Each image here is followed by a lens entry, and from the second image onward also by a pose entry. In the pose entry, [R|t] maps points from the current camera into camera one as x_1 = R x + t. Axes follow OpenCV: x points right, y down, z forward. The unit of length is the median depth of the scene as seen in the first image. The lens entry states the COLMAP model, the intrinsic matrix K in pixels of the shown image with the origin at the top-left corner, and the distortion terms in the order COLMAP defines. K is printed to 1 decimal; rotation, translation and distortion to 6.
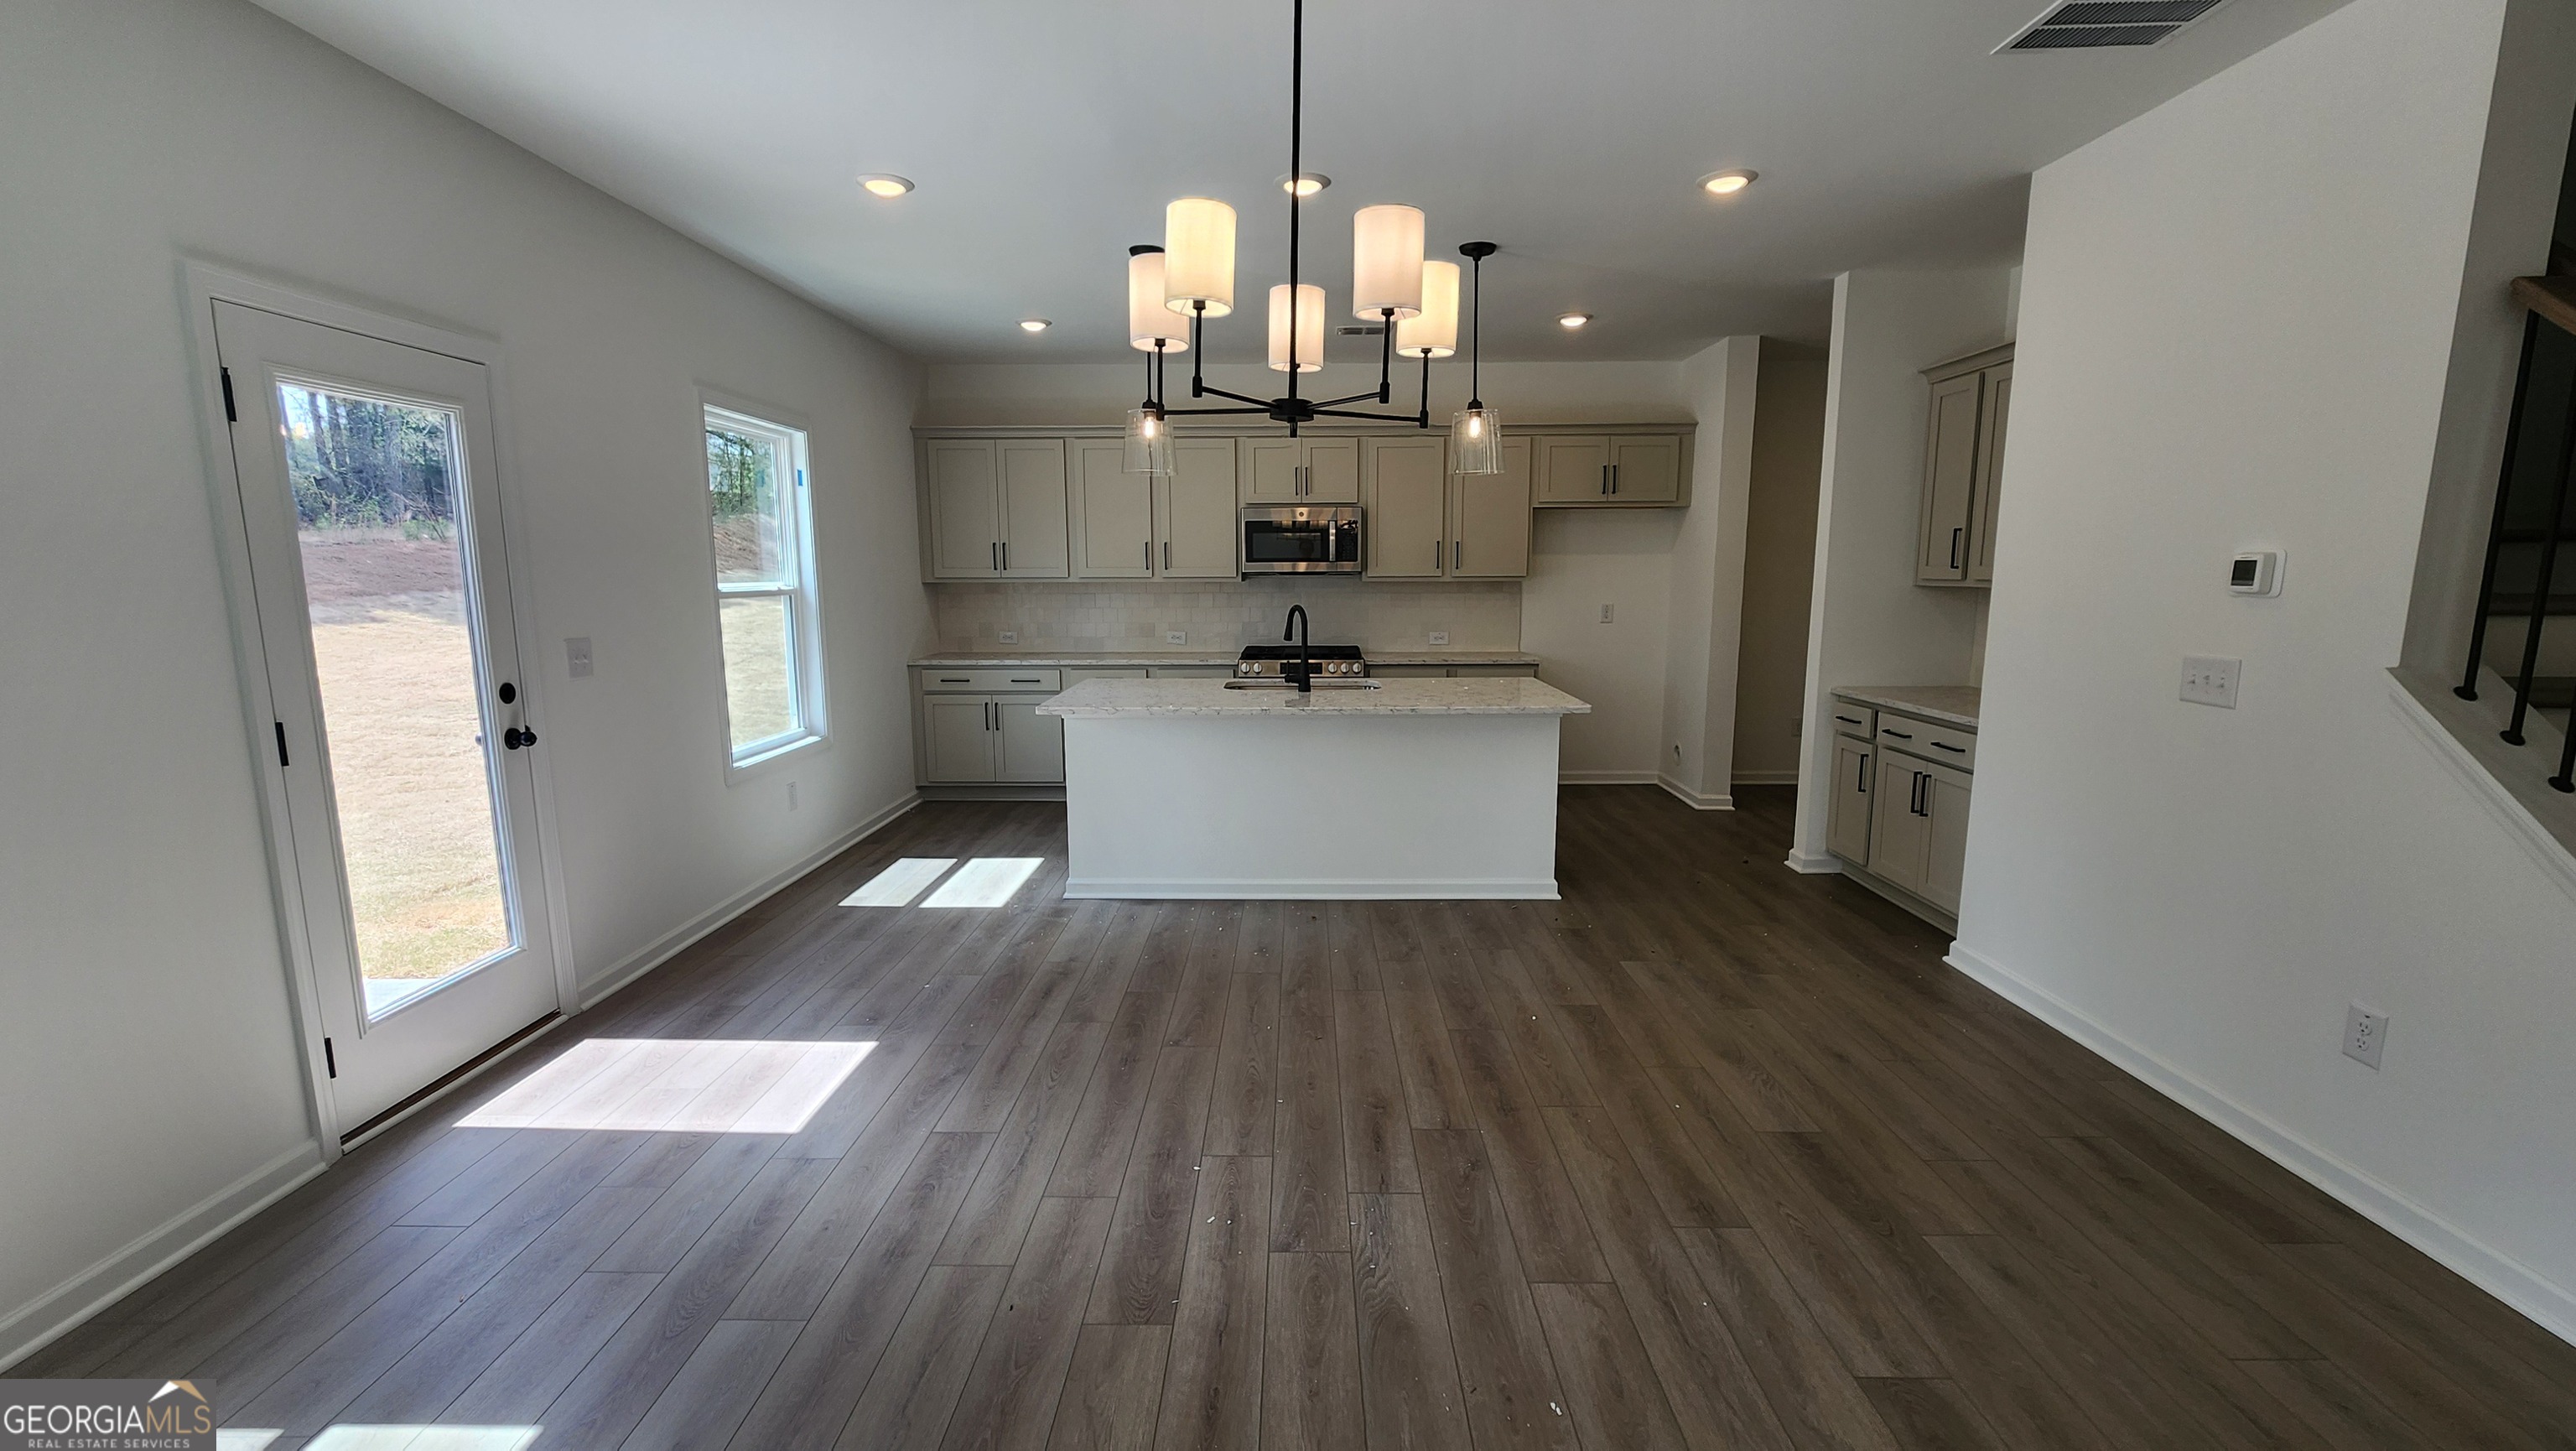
lens RADIAL K [[1061.8, 0, 1283.7], [0, 1061.8, 738.4], [0, 0, 1]] dist [0.000904, 0.000586]
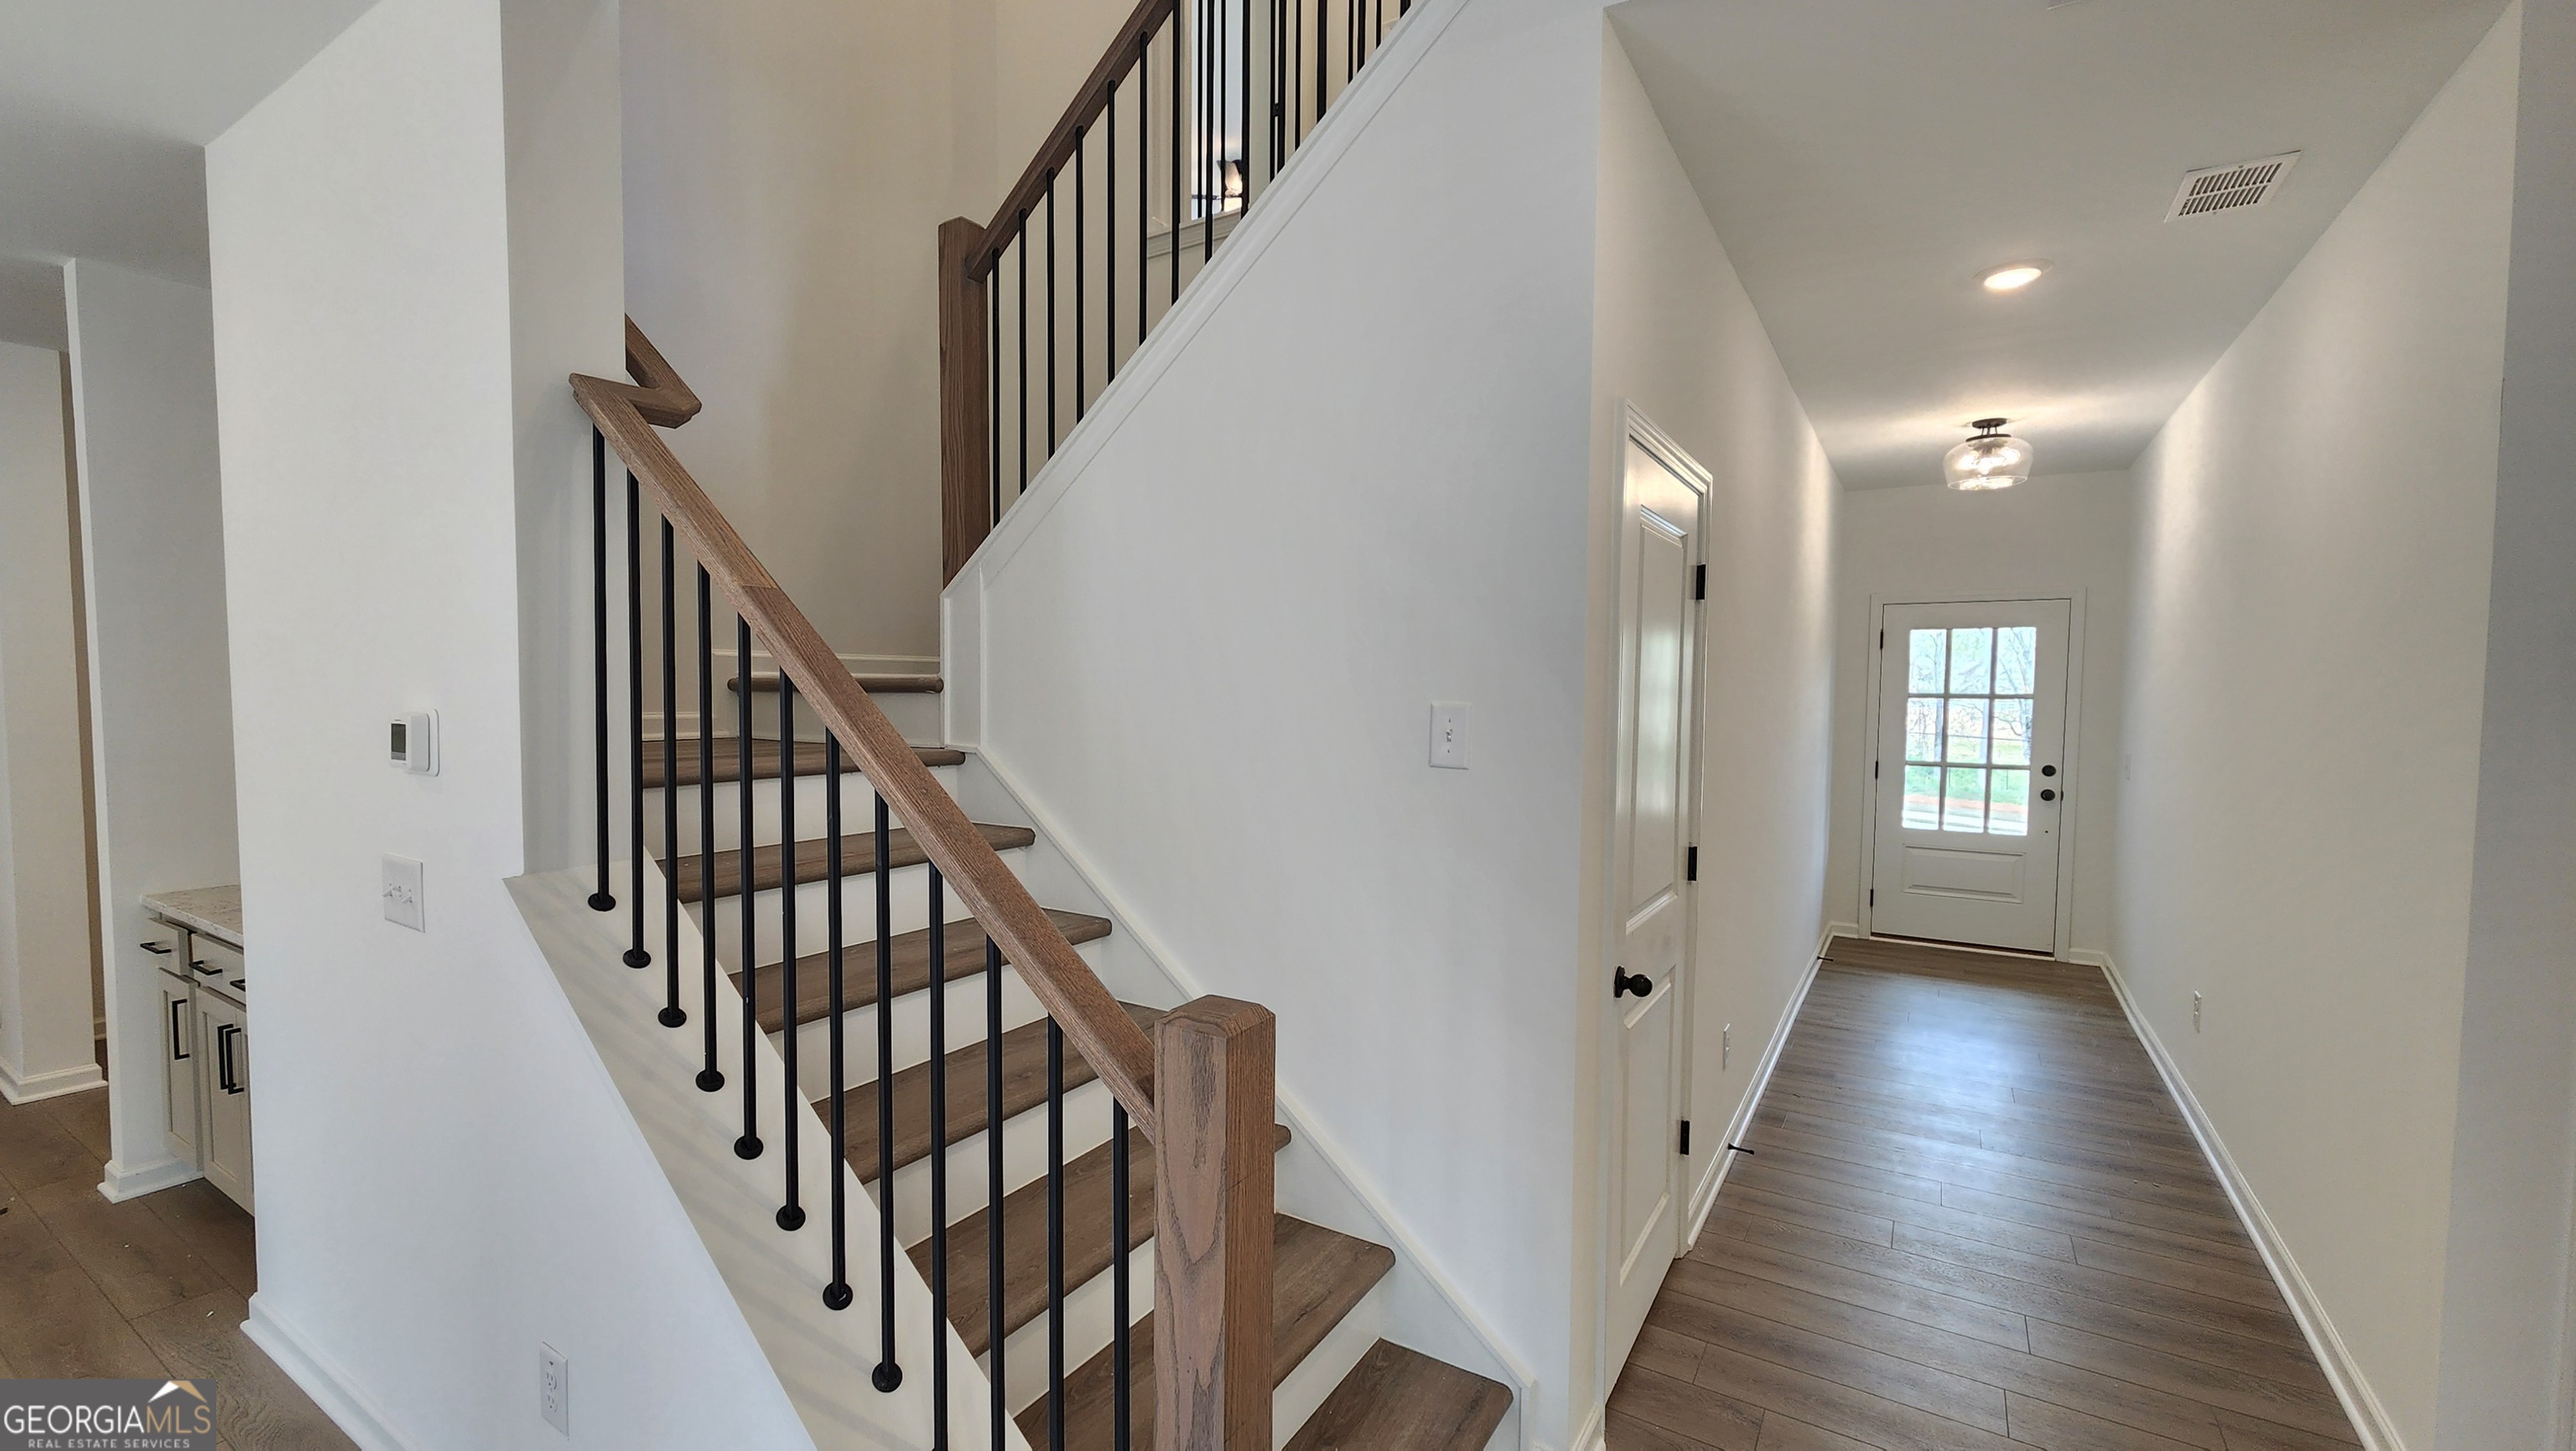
lens RADIAL K [[1061.8, 0, 1283.7], [0, 1061.8, 738.4], [0, 0, 1]] dist [0.000904, 0.000586]
pose [[0.511200, -0.038603, 0.858595, 0.256083], [0.129559, 0.991036, -0.032580, -0.025202], [-0.849641, 0.127894, 0.511619, 0.065035]]
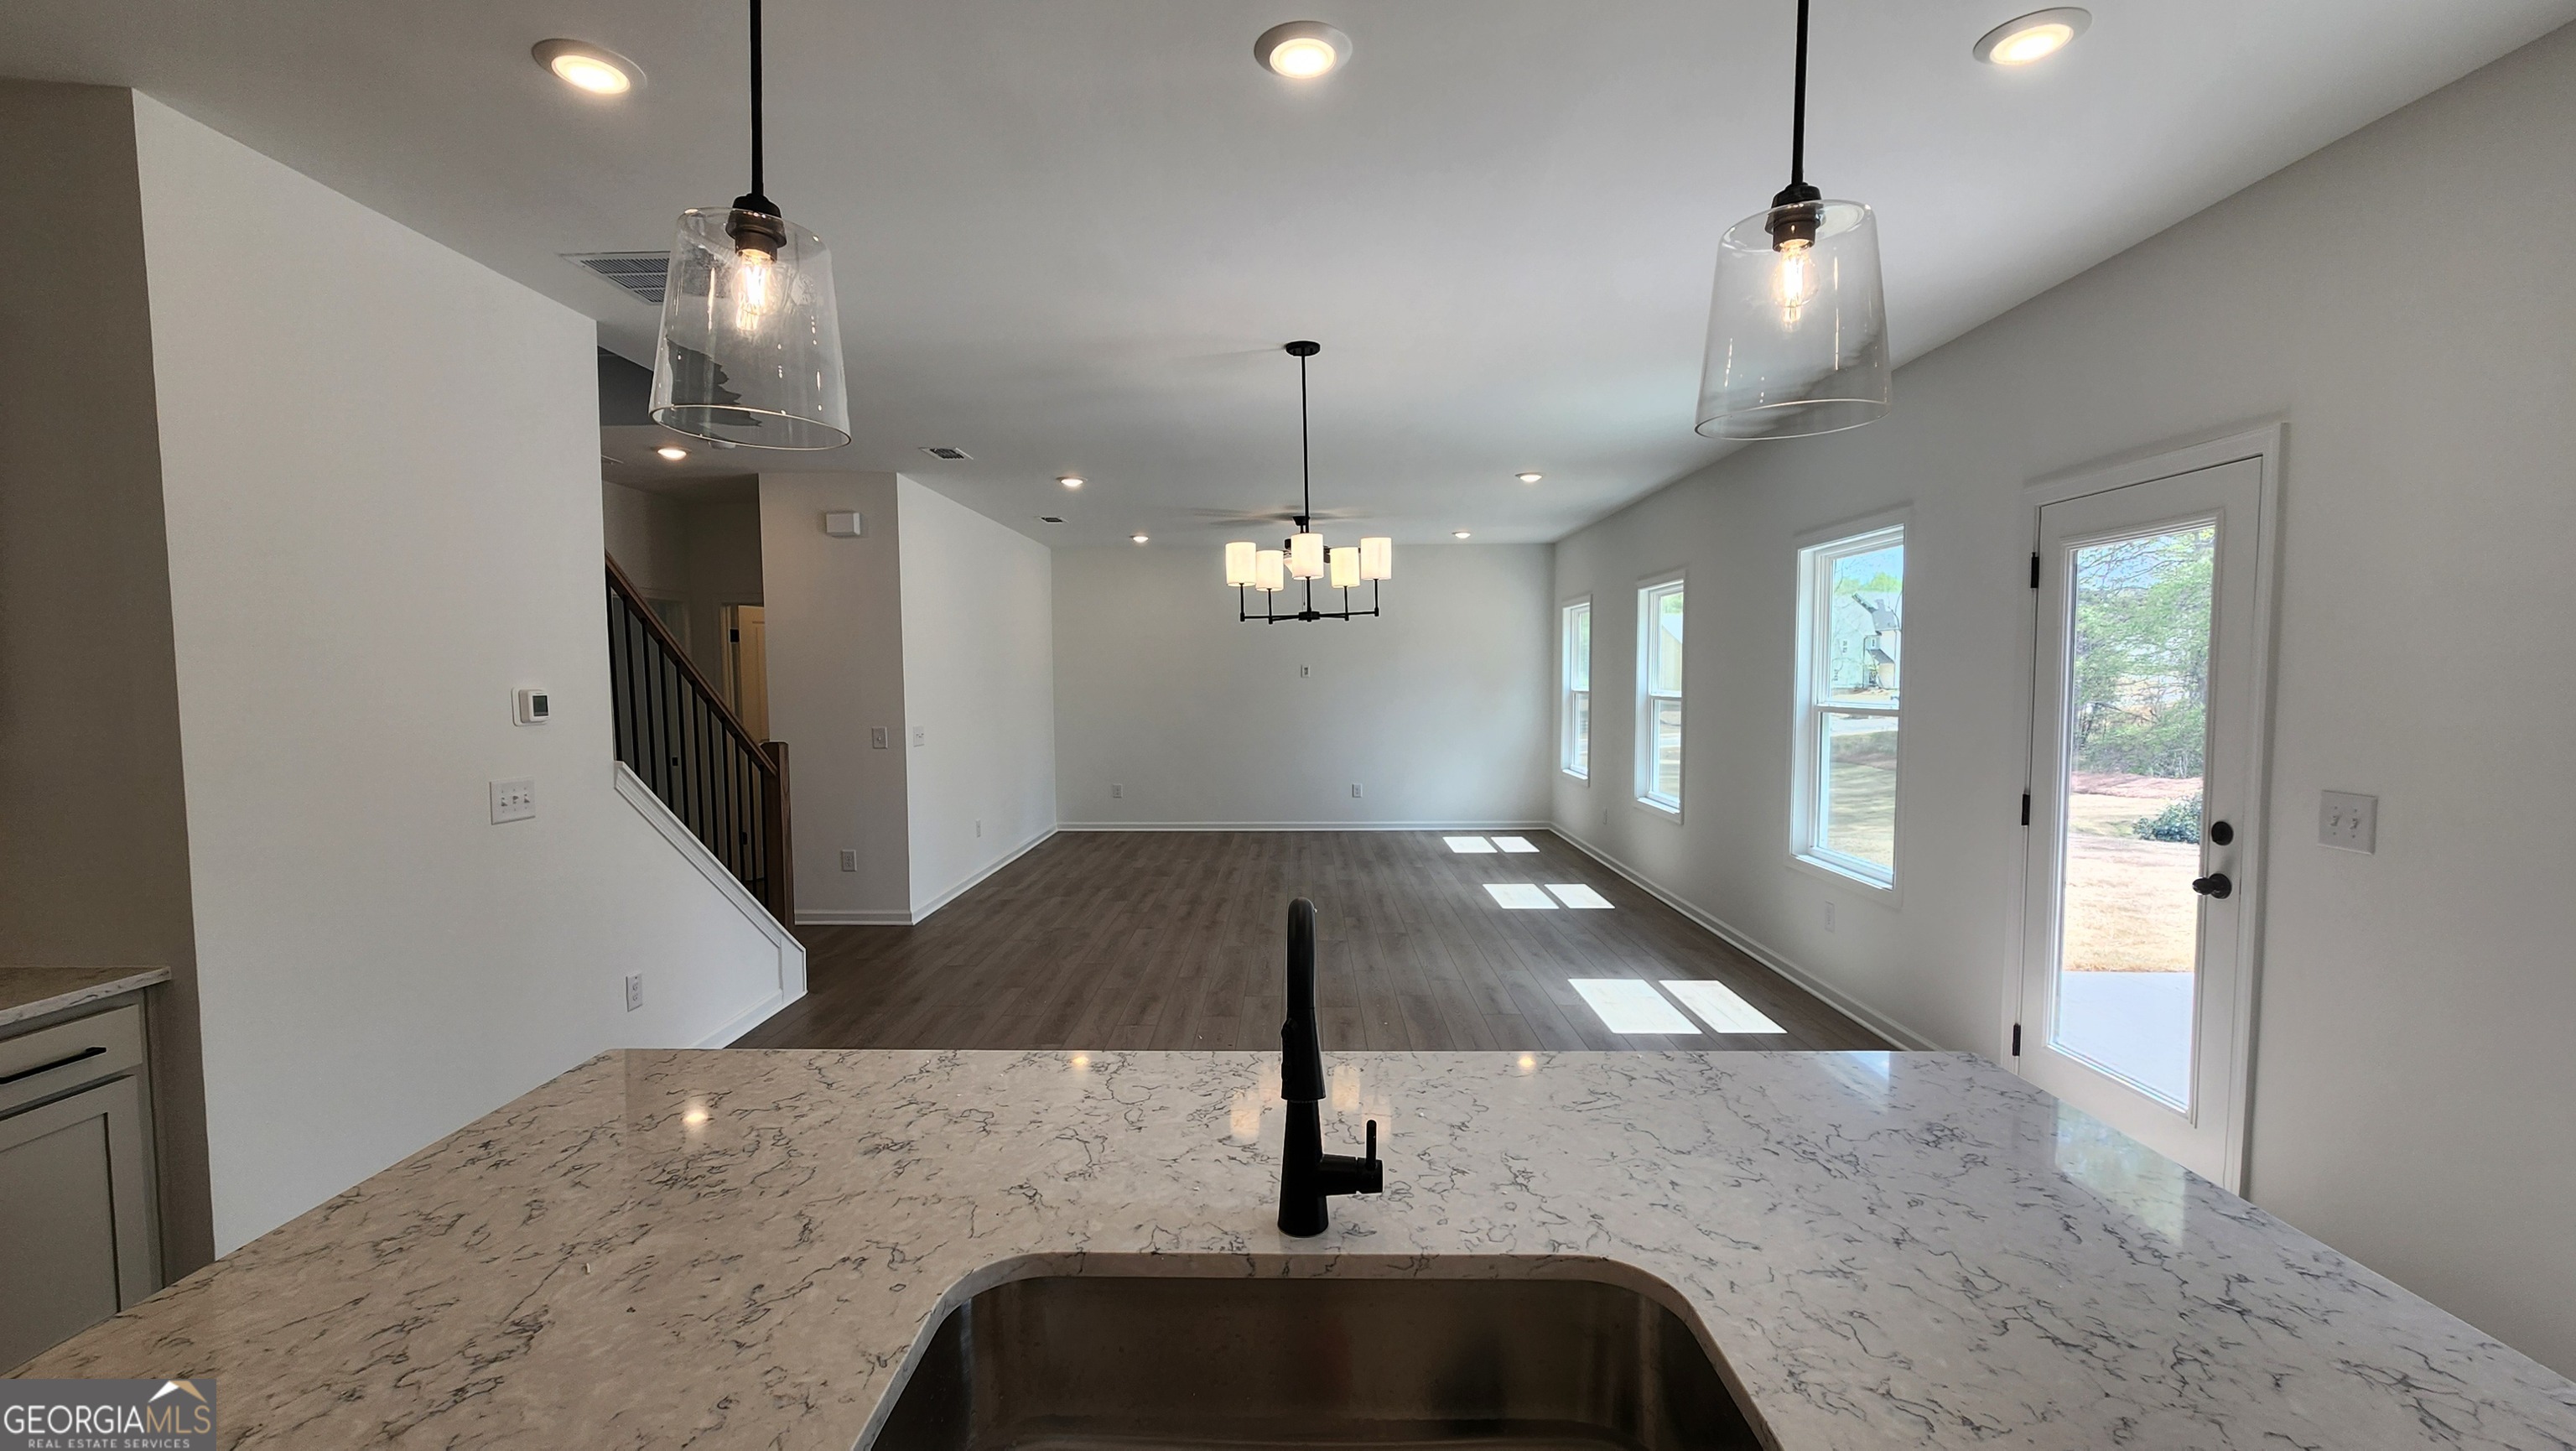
lens RADIAL K [[1054.6, 0, 1272.8], [0, 1054.6, 744.8], [0, 0, 1]] dist [0.001358, 0.000315]
pose [[-0.999906, 0.008410, 0.010874, 0.017169], [0.010630, 0.974600, 0.223699, -0.158759], [-0.008717, 0.223793, -0.974598, 0.925652]]
